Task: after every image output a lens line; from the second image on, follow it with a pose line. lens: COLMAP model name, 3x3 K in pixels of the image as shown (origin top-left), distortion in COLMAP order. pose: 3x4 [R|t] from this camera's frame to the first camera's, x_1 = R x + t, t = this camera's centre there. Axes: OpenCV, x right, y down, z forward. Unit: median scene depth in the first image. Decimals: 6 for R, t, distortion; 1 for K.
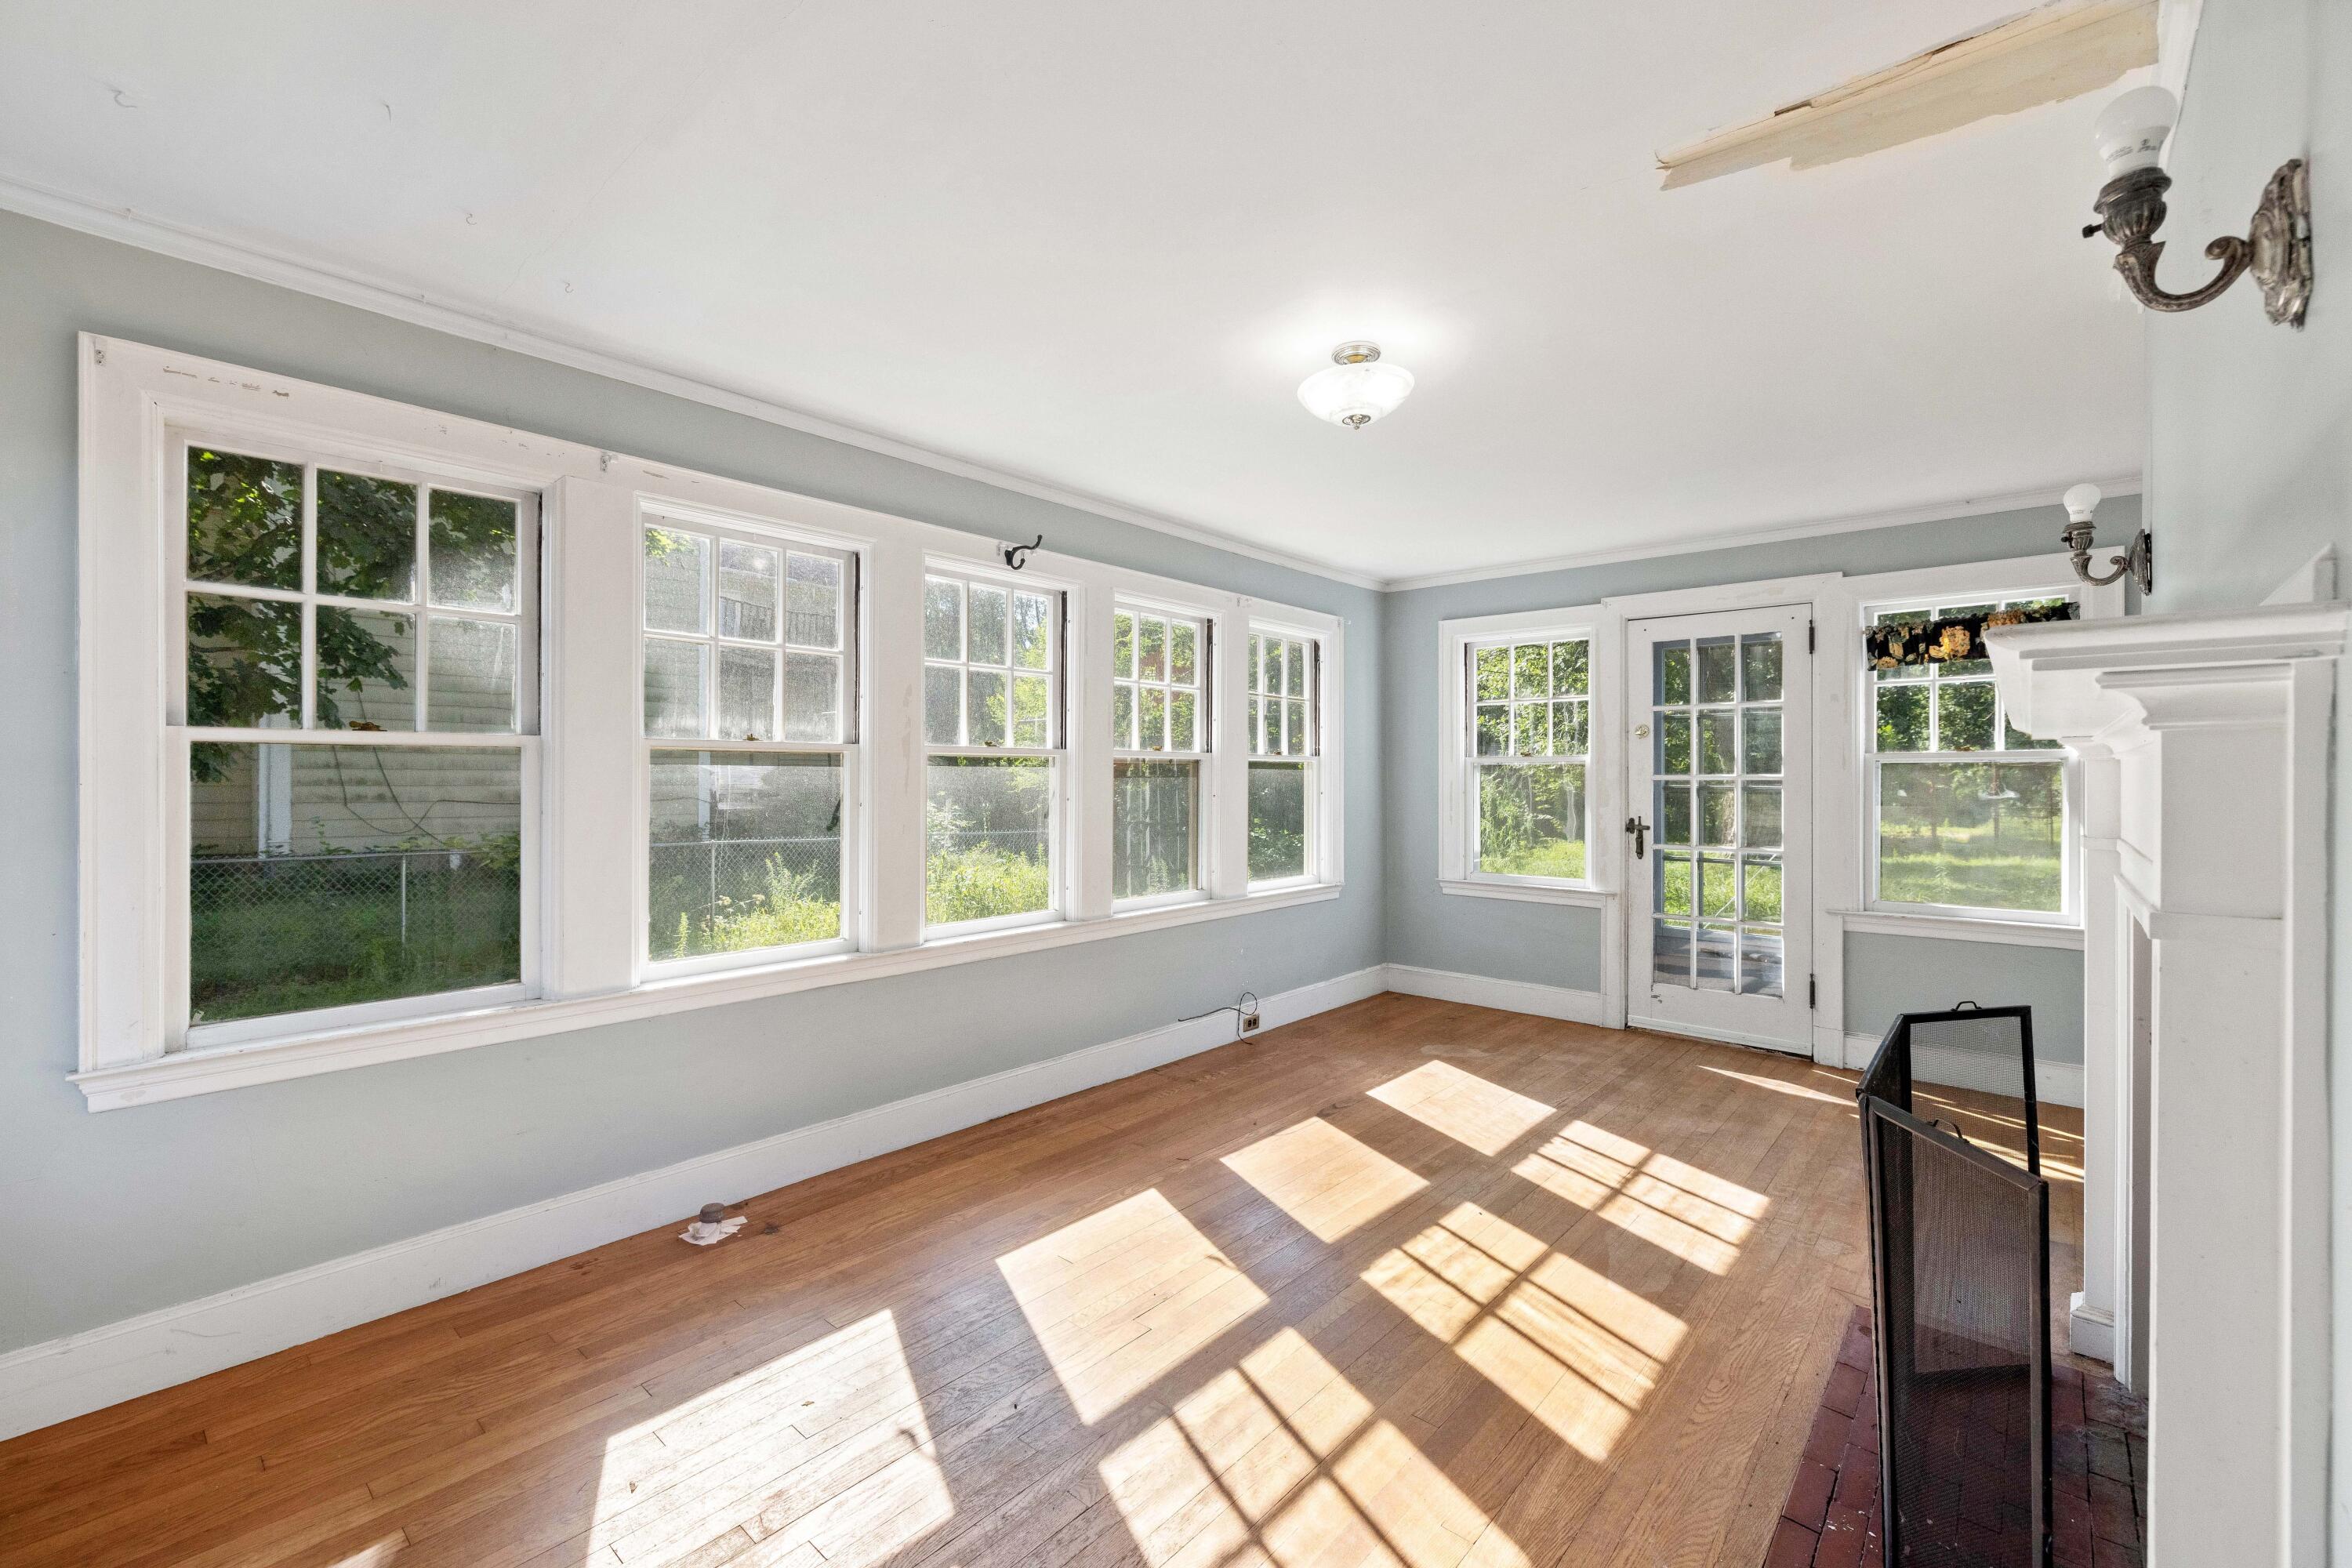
lens RADIAL K [[985.2, 0, 1166.3], [0, 985.2, 782.8], [0, 0, 1]] dist [-0.002233, -0.000283]
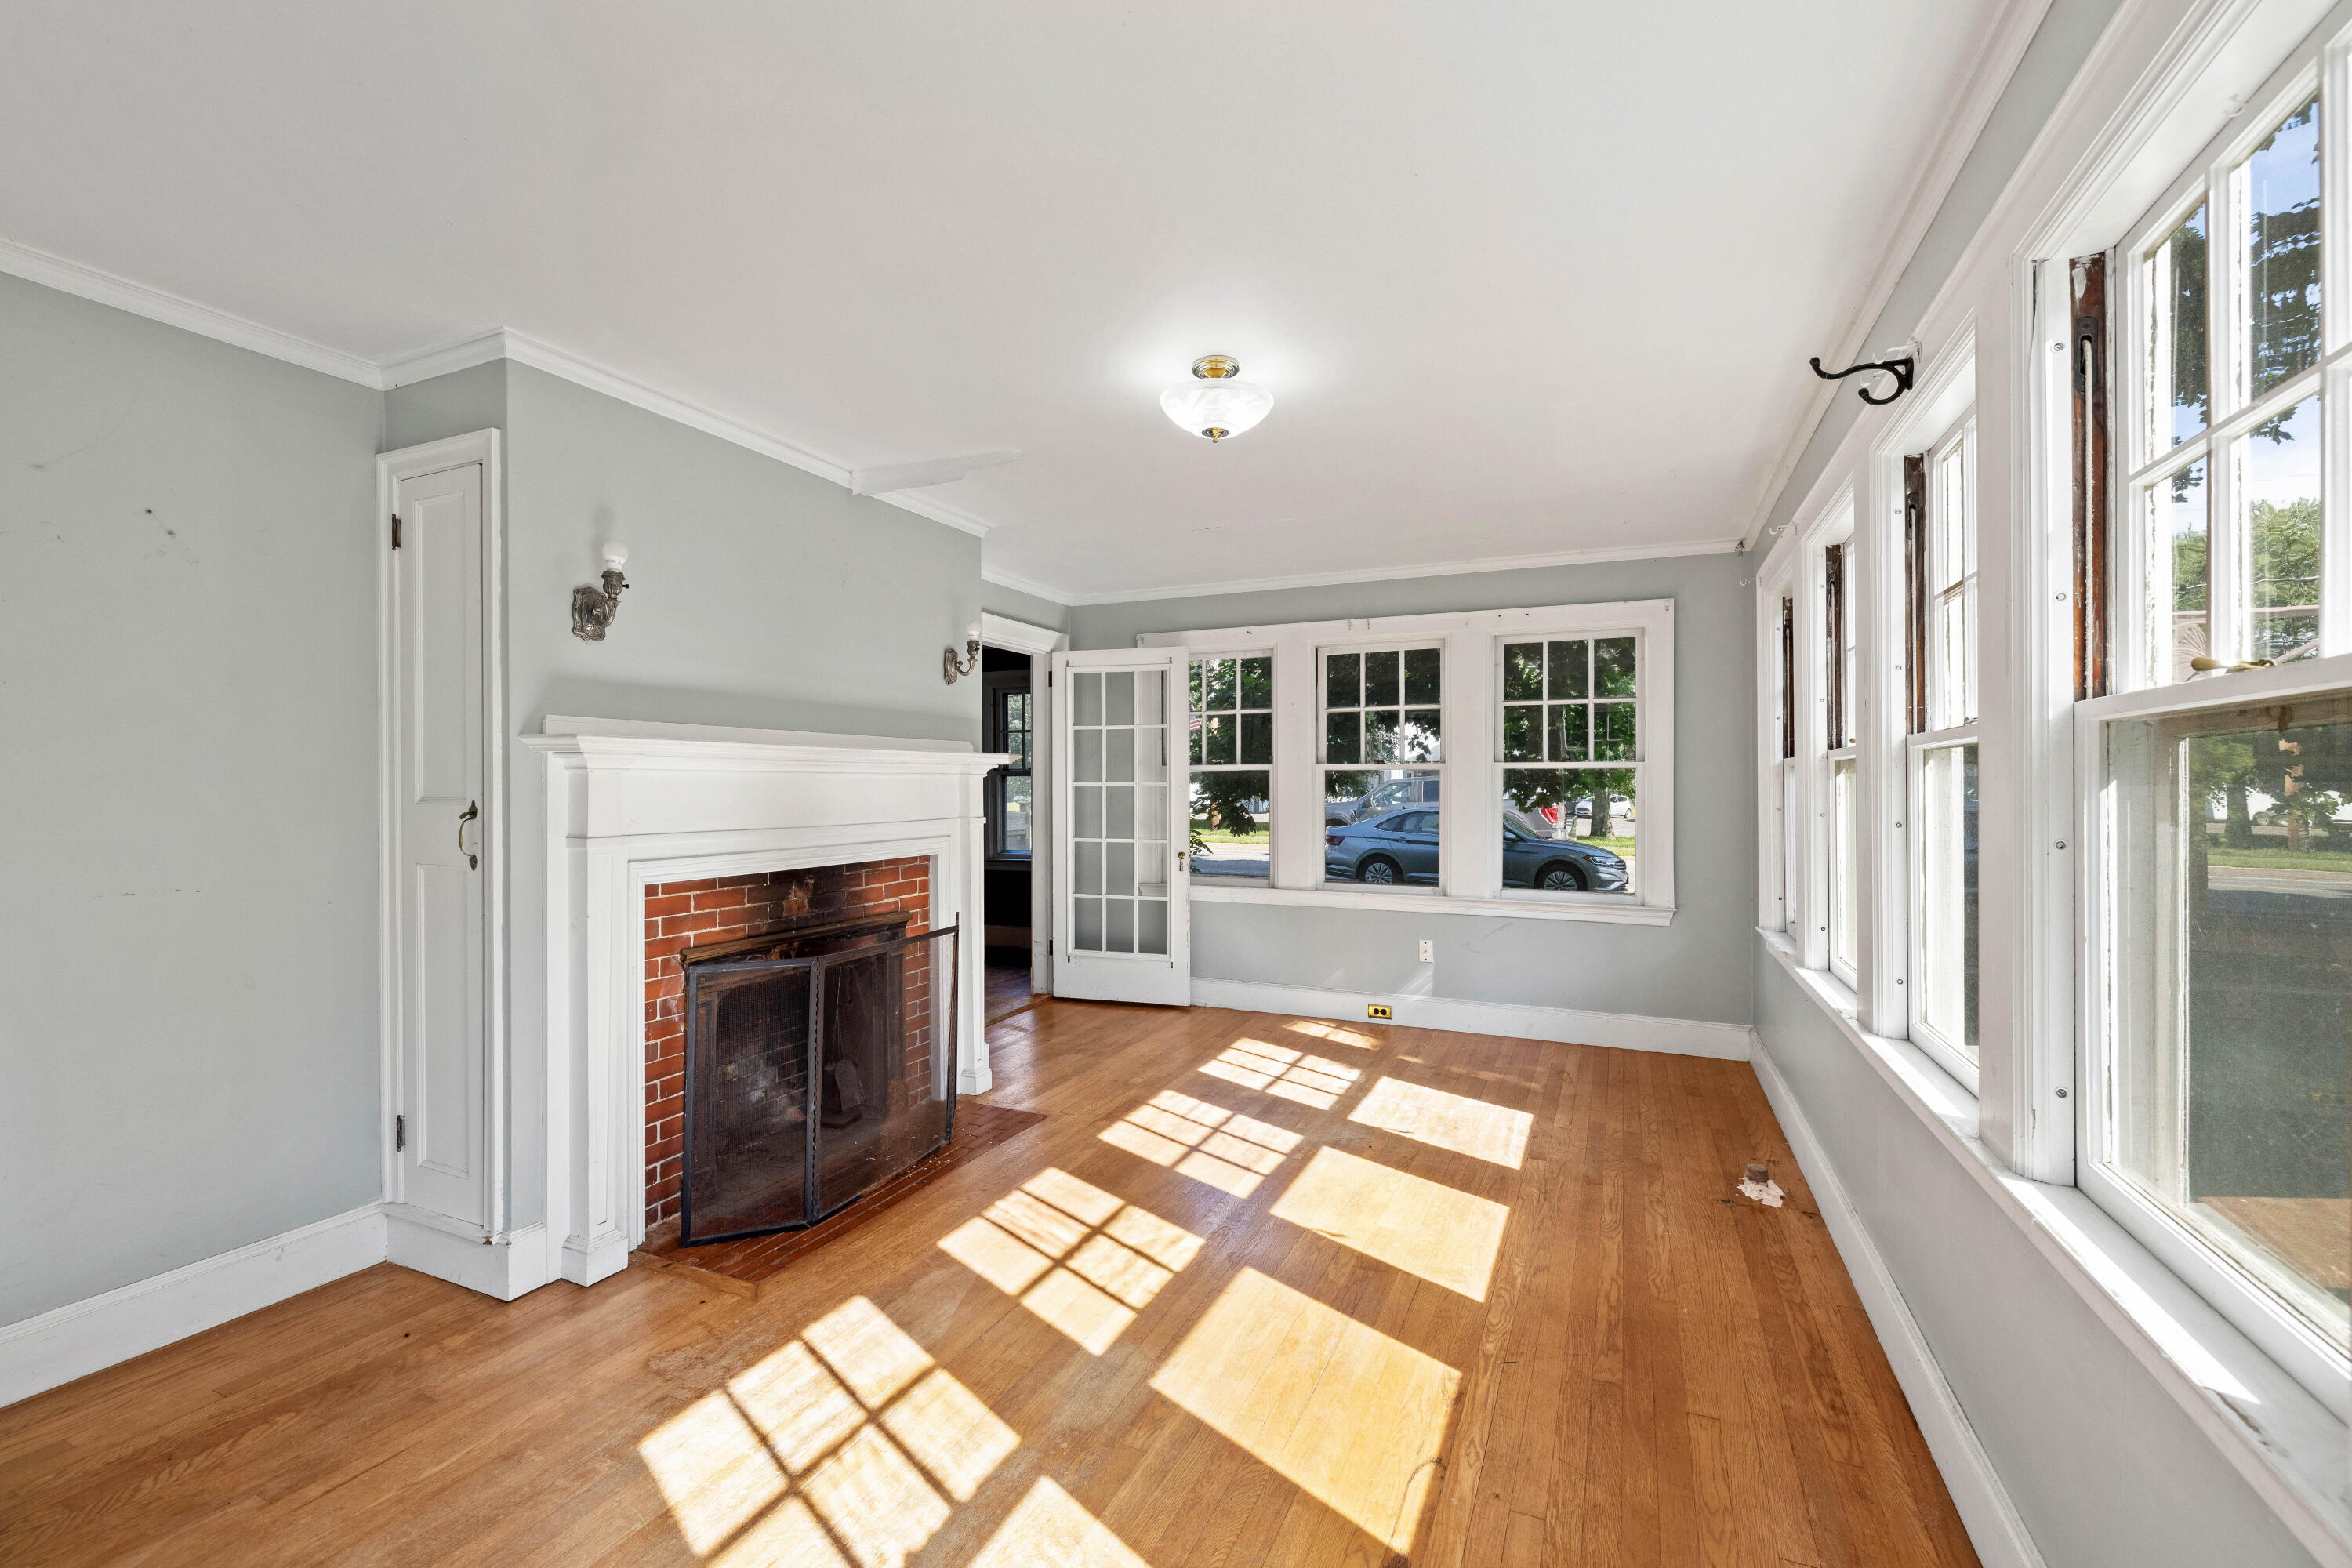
lens RADIAL K [[985.2, 0, 1167.7], [0, 985.2, 782.9], [0, 0, 1]] dist [-0.002233, -0.000283]
pose [[-0.955183, -0.000039, -0.296017, 0.461351], [-0.000814, 0.999997, 0.002496, -0.009800], [0.296016, 0.002626, -0.955179, 1.670654]]
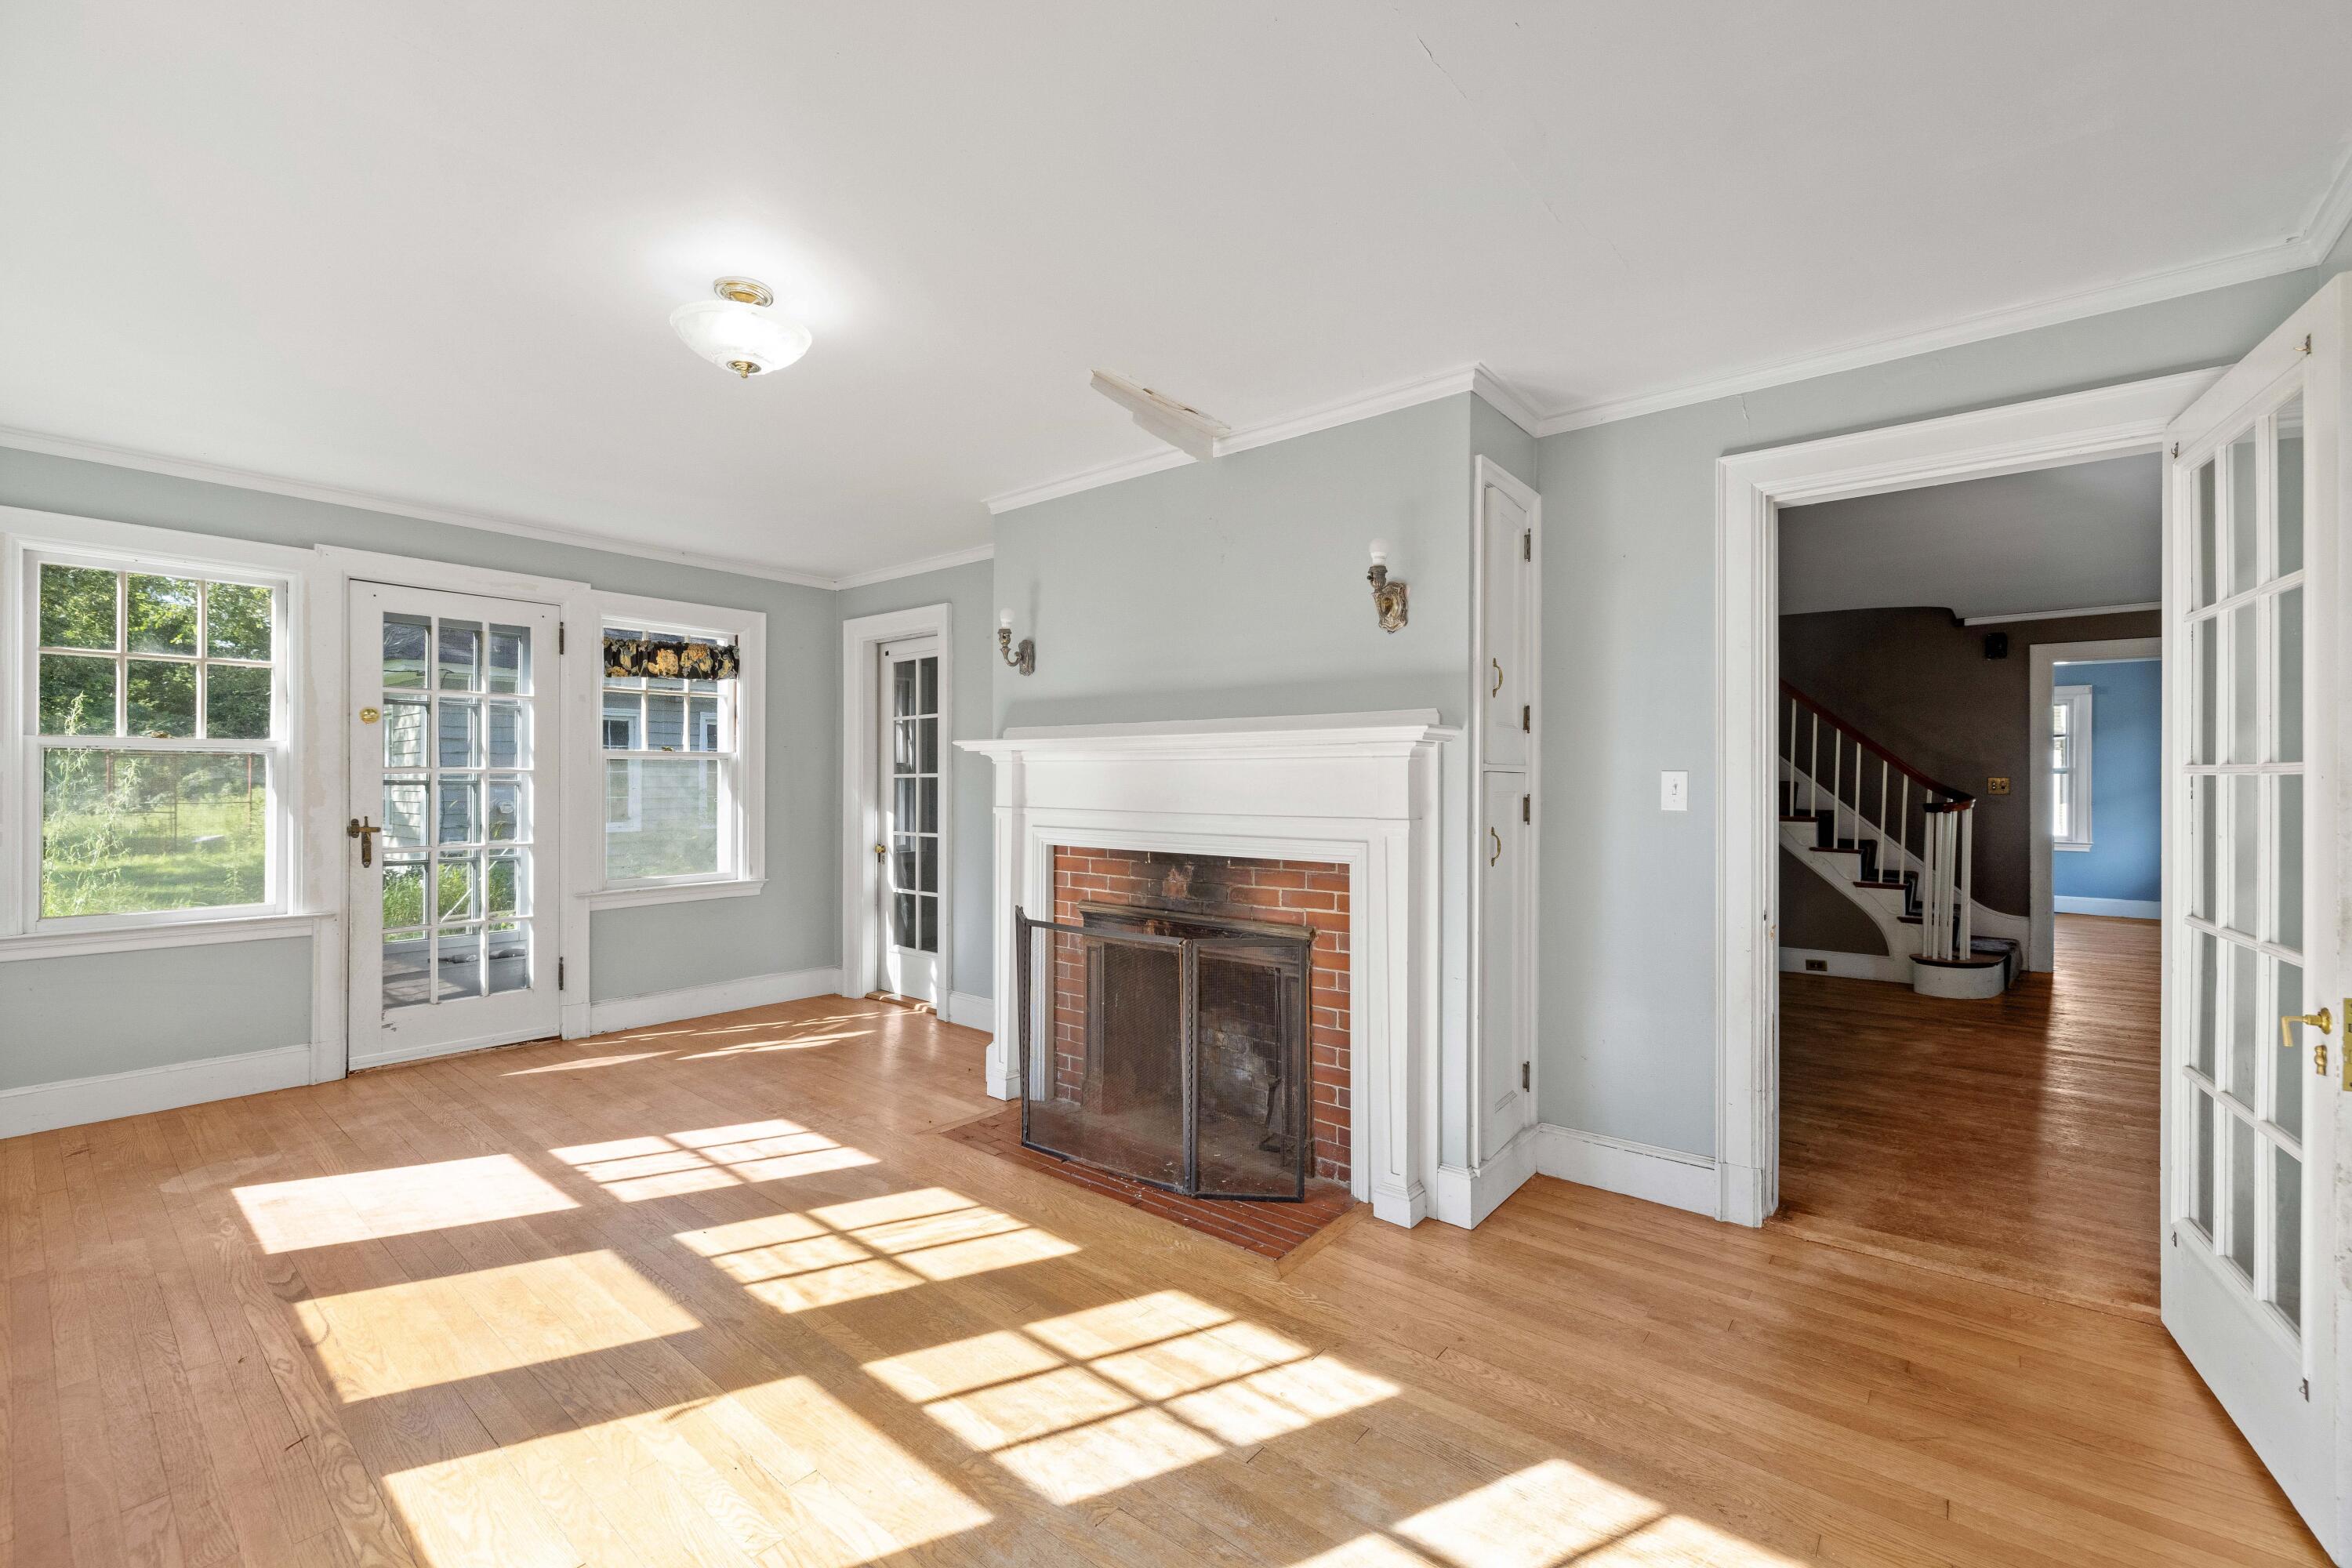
lens RADIAL K [[985.2, 0, 1164.4], [0, 985.2, 771.8], [0, 0, 1]] dist [-0.002233, -0.000283]
pose [[-0.036131, 0.003398, 0.999341, -0.603898], [0.000565, 0.999994, -0.003380, -0.001035], [-0.999347, 0.000442, -0.036133, 0.558839]]
